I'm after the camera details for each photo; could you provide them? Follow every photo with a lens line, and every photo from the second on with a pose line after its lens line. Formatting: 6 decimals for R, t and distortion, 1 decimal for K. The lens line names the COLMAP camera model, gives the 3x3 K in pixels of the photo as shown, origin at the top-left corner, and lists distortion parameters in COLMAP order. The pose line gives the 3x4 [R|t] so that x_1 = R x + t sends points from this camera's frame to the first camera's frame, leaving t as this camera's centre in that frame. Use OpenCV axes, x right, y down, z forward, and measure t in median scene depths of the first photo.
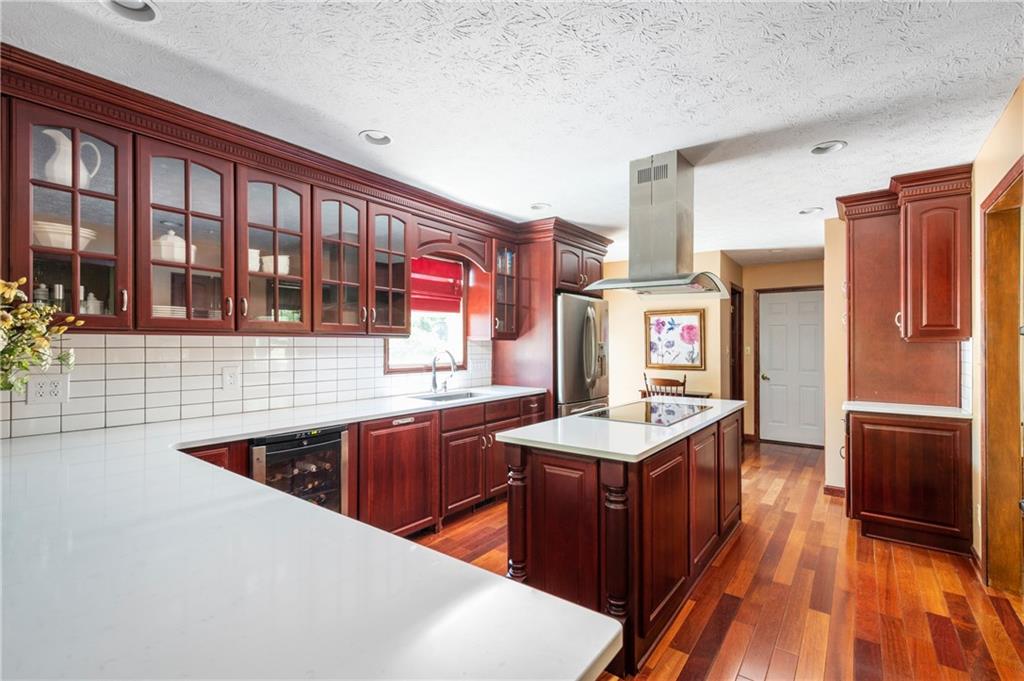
lens RADIAL K [[473.6, 0, 512.1], [0, 473.6, 341.7], [0, 0, 1]] dist [-0.004289, -0.000542]
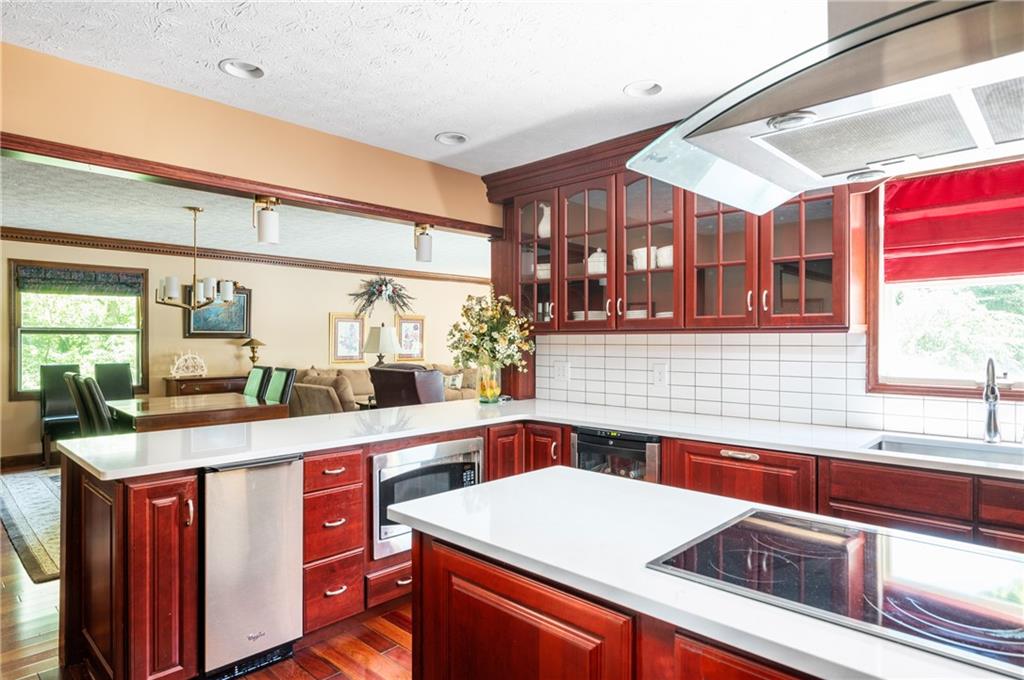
lens RADIAL K [[586.0, 0, 512.4], [0, 586.0, 341.8], [0, 0, 1]] dist [0.002439, 0.000355]
pose [[-0.132964, -0.001293, -0.991120, 0.656505], [0.002885, 0.999994, -0.001692, 0.005747], [0.991117, -0.003084, -0.132959, 0.797979]]
